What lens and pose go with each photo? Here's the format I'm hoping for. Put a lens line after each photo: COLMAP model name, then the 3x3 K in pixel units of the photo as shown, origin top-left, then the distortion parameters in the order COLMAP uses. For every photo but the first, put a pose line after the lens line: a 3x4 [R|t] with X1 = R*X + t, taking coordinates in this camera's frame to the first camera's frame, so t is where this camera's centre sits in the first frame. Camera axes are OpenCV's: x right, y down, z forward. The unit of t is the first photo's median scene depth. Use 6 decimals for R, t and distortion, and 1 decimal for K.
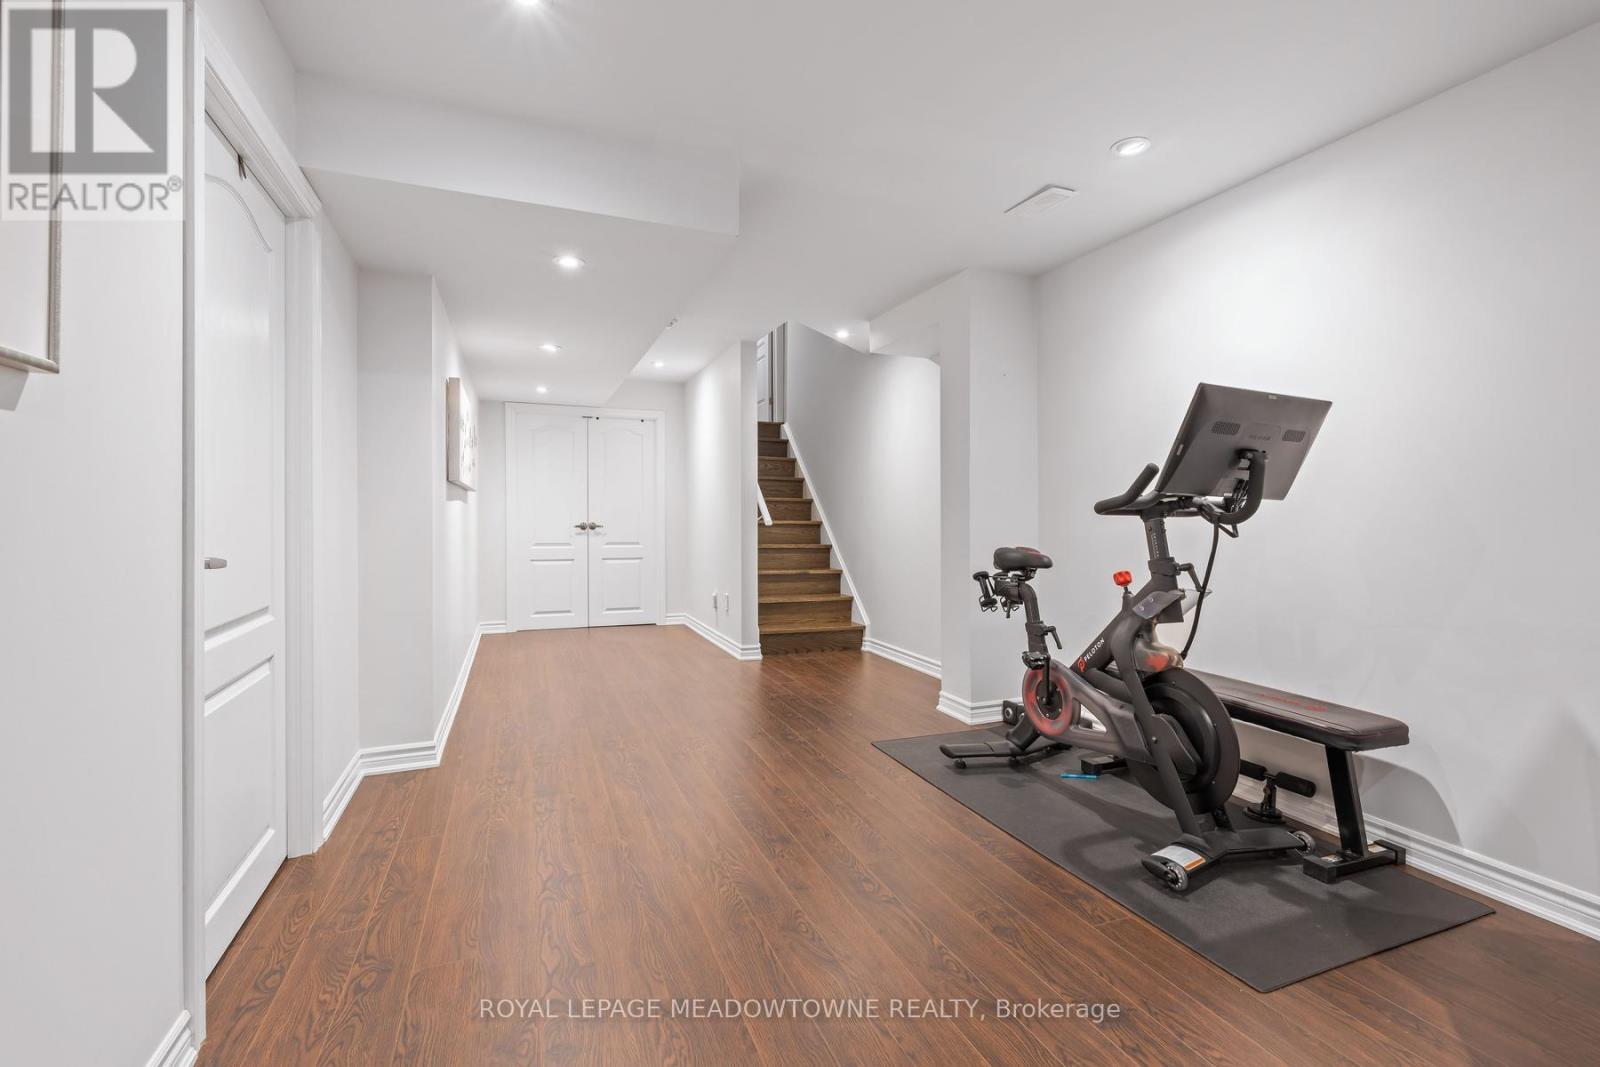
lens RADIAL K [[717.0, 0, 803.3], [0, 717.0, 522.5], [0, 0, 1]] dist [-0.000113, -0.000046]
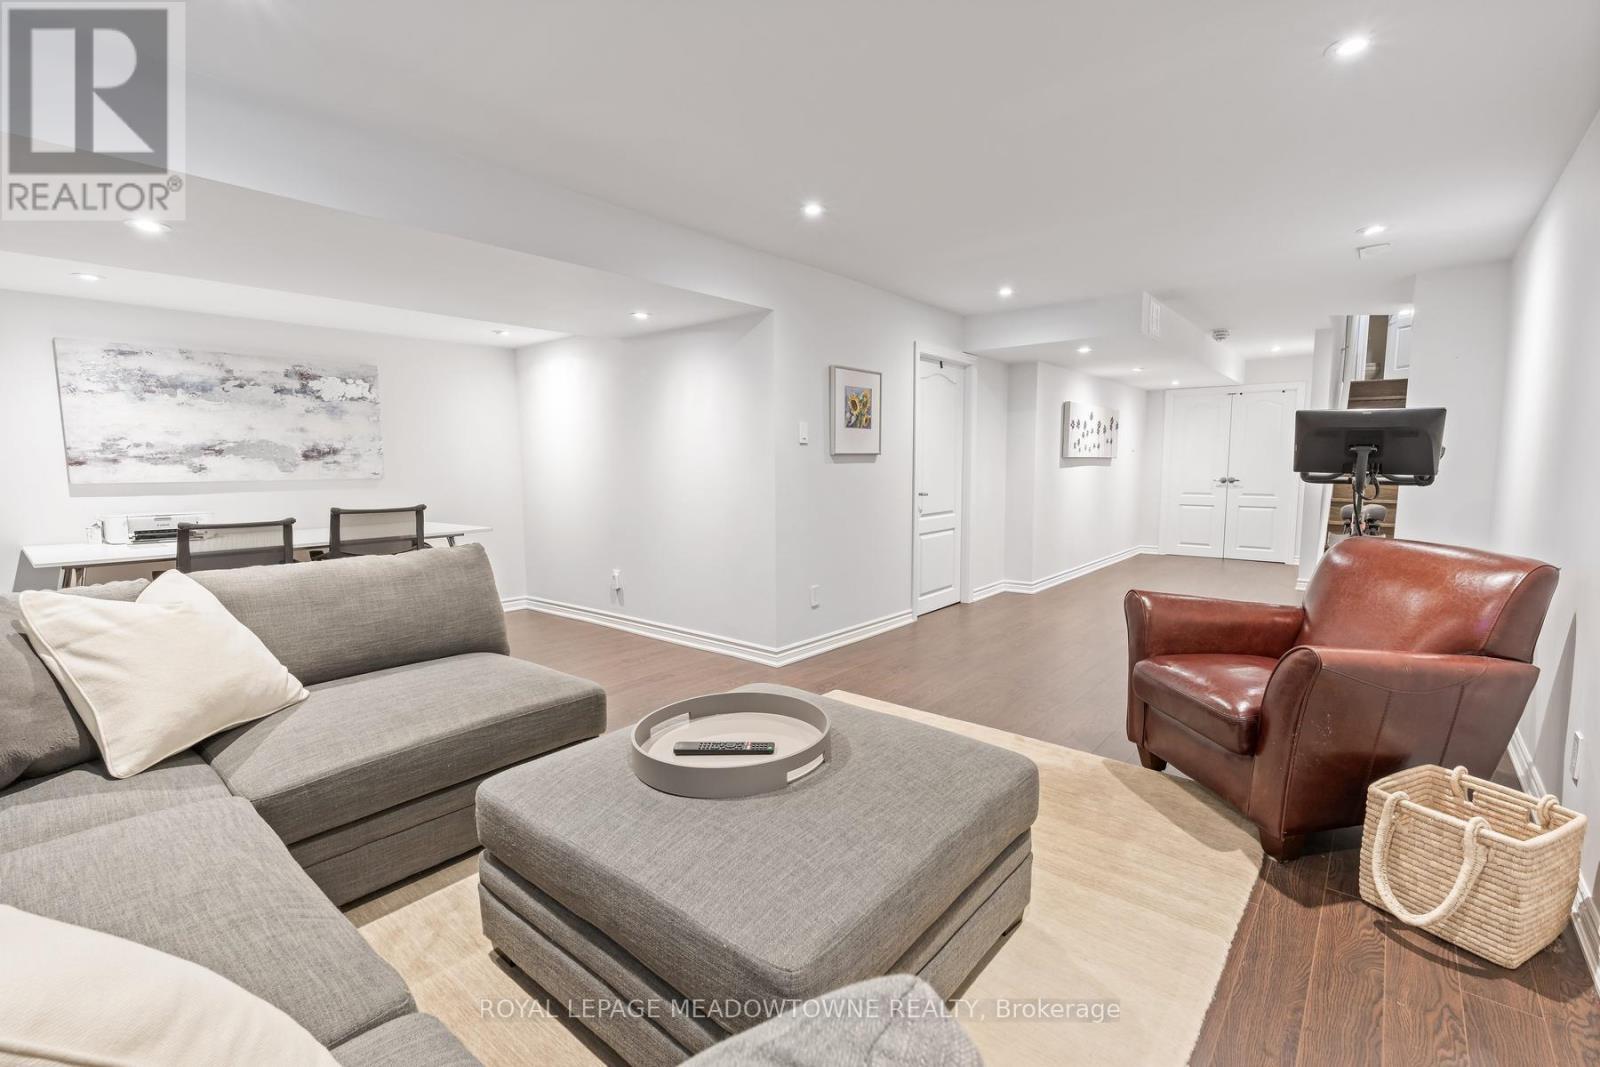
lens RADIAL K [[717.0, 0, 803.3], [0, 717.0, 522.5], [0, 0, 1]] dist [-0.000113, -0.000046]
pose [[0.433560, 0.068911, -0.898486, 0.875007], [0.003159, 0.996949, 0.077987, -0.036396], [0.901119, -0.036651, 0.432019, -0.443942]]
